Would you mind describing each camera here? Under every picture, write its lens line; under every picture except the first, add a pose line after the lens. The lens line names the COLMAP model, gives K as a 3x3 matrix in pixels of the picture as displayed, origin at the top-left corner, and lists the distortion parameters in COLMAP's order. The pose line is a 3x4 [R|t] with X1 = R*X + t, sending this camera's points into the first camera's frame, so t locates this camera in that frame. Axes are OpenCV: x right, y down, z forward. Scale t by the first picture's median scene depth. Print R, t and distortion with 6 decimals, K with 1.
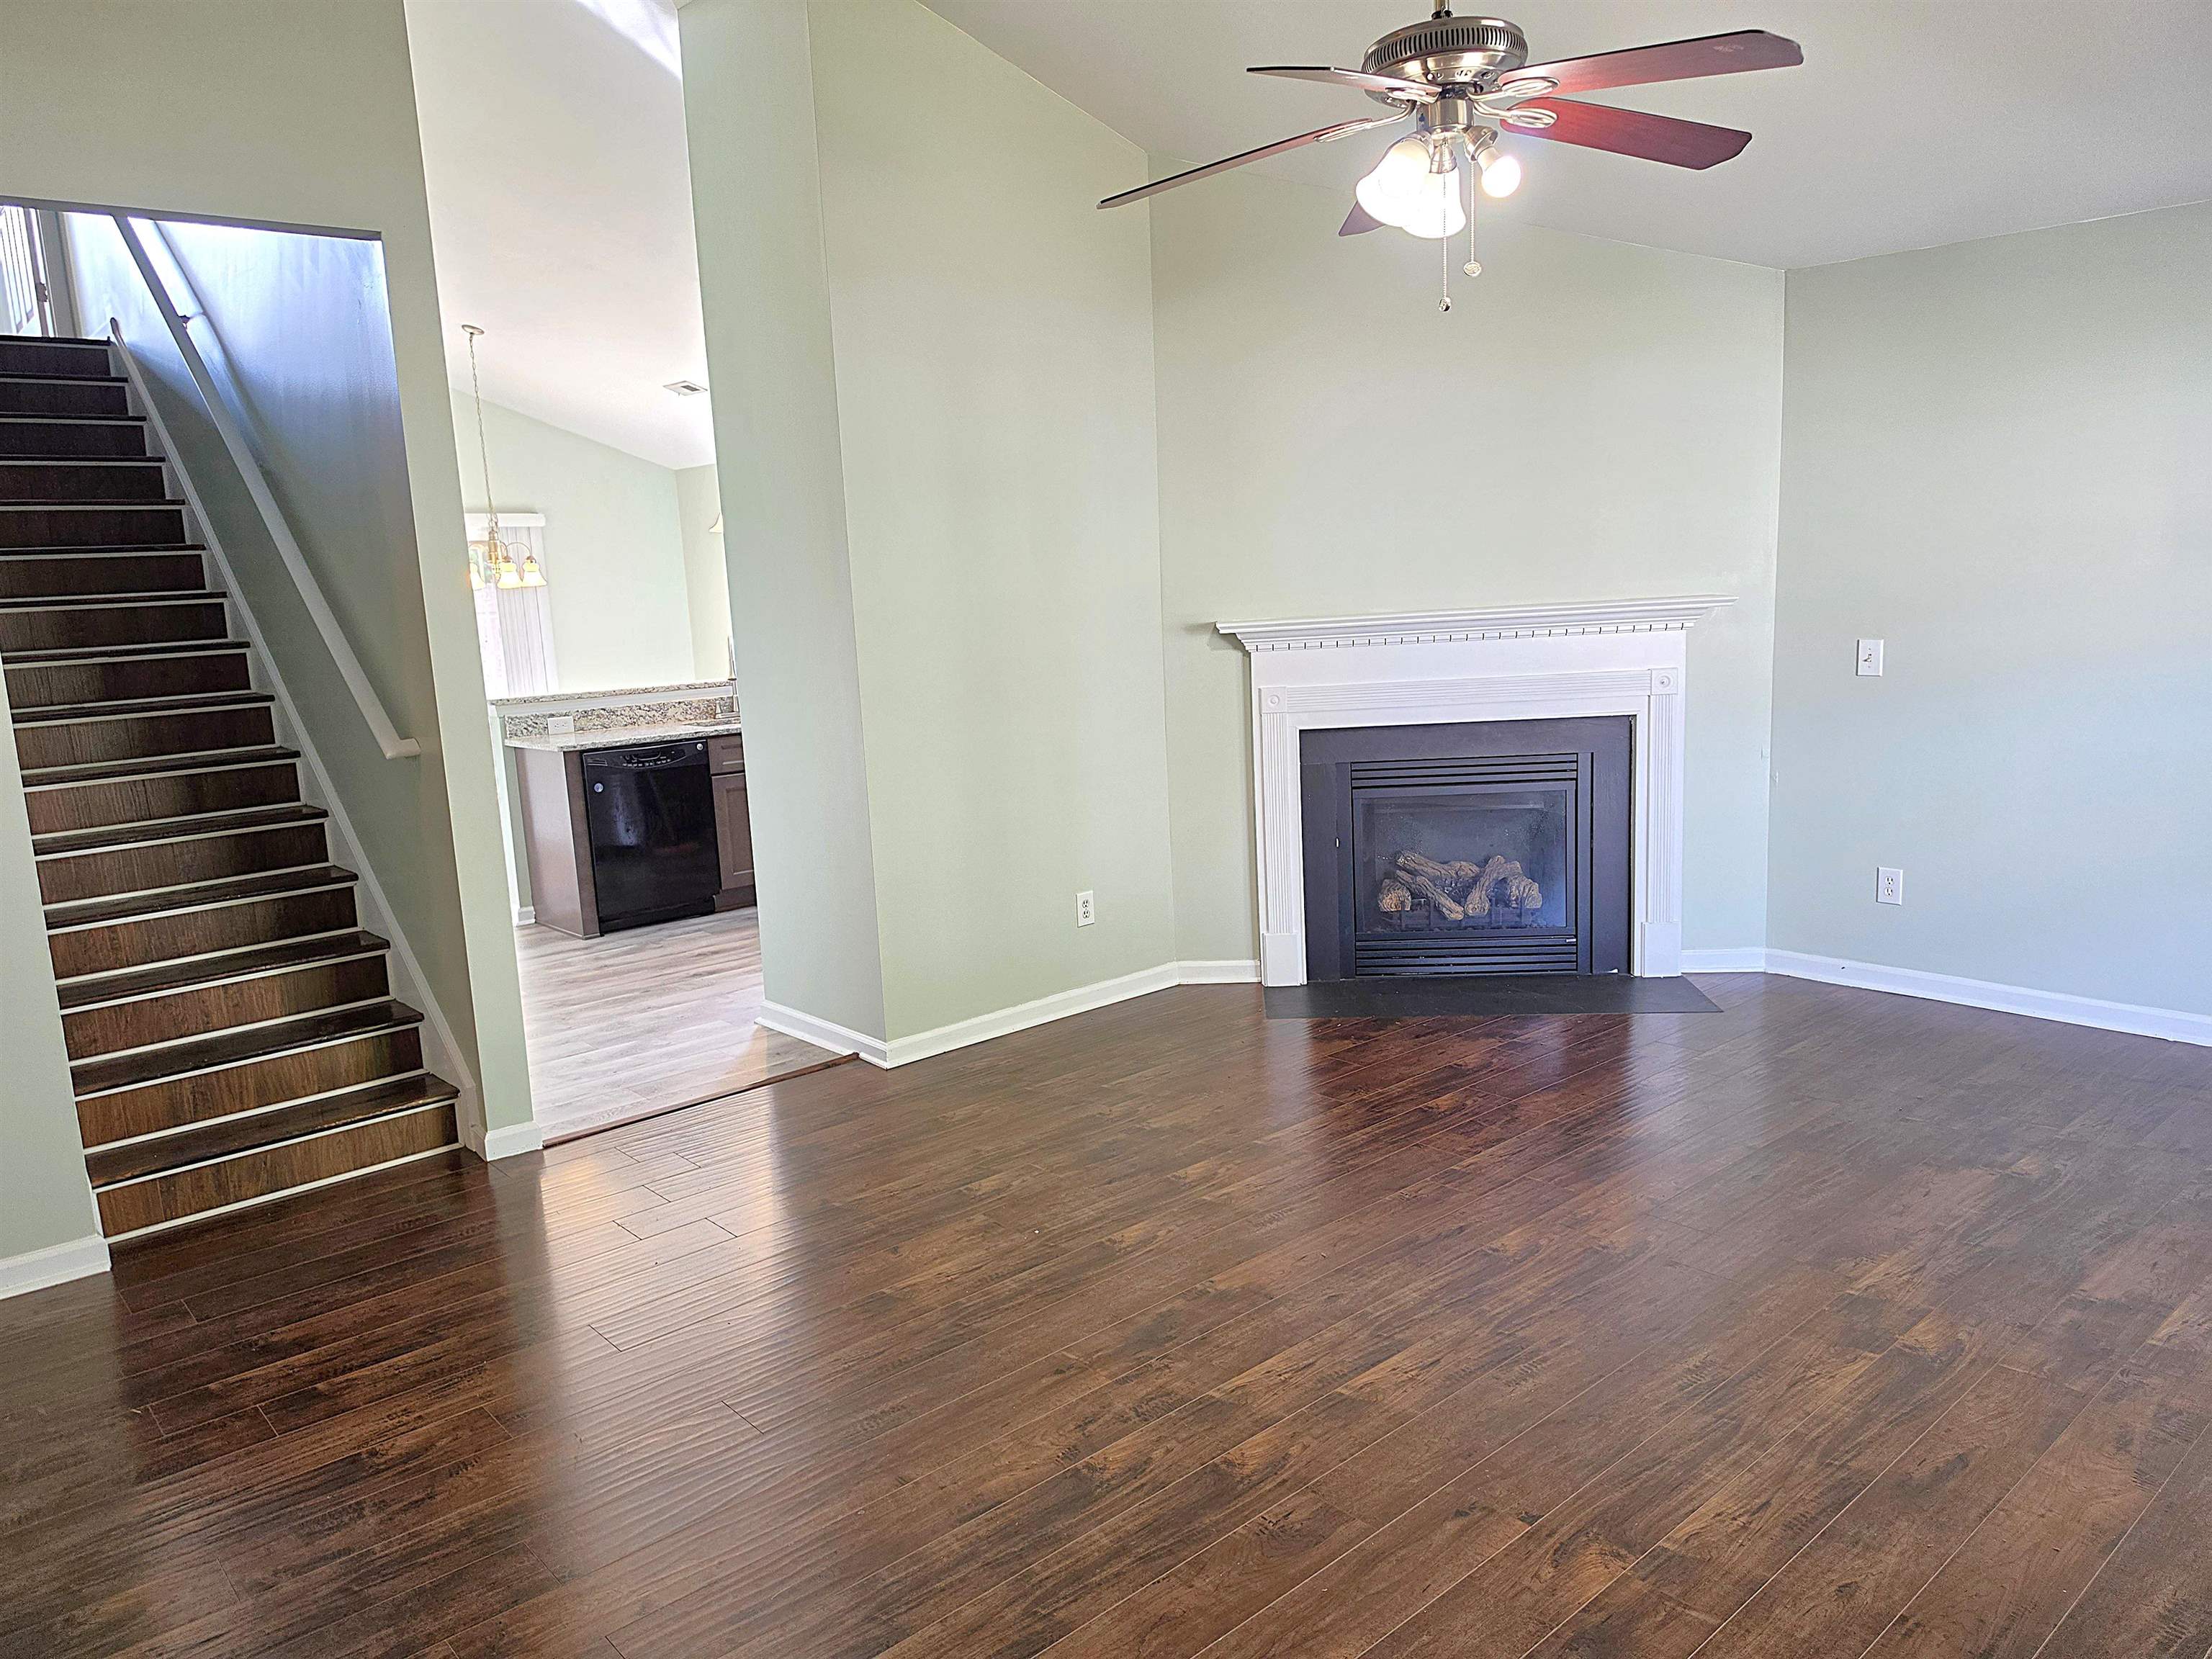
lens RADIAL K [[1542.6, 0, 1093.0], [0, 1542.6, 841.7], [0, 0, 1]] dist [0.053585, -0.071313]
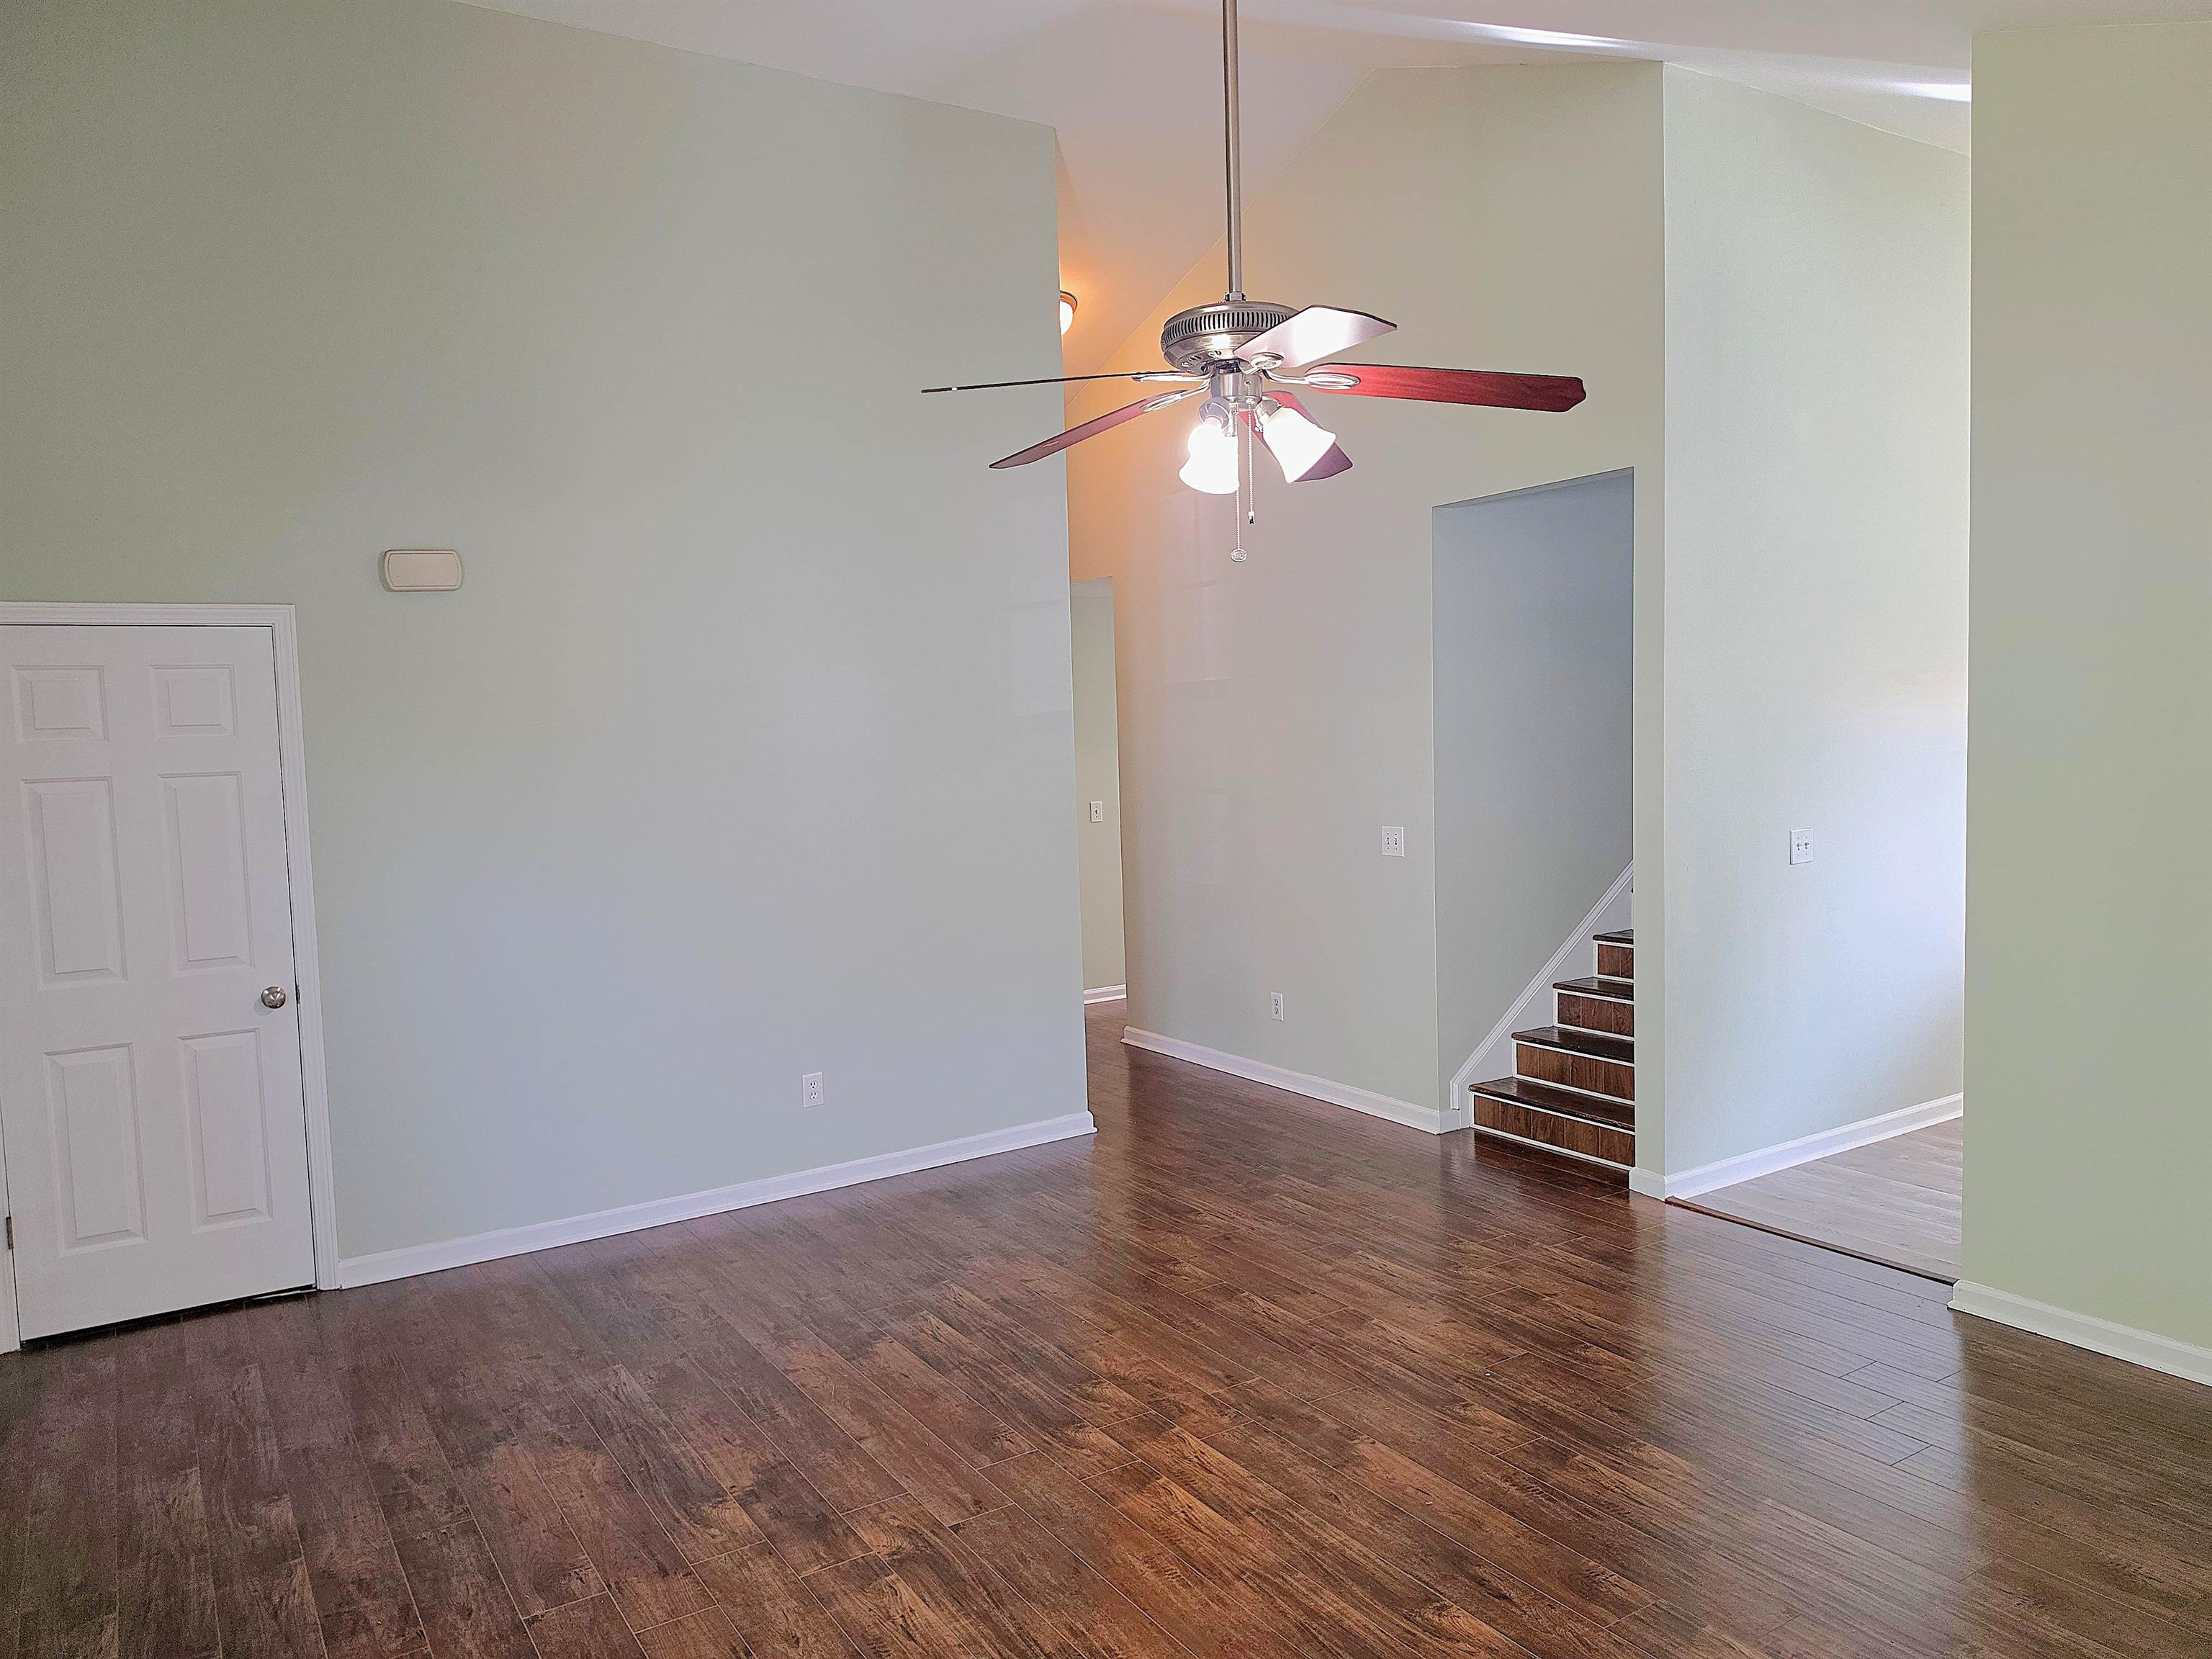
lens RADIAL K [[1532.4, 0, 1082.3], [0, 1532.4, 837.2], [0, 0, 1]] dist [0.057499, -0.074434]
pose [[-0.154554, 0.126737, -0.979822, 1.325208], [-0.133956, 0.979892, 0.147876, -0.300907], [0.978861, 0.154108, -0.134469, 1.087845]]
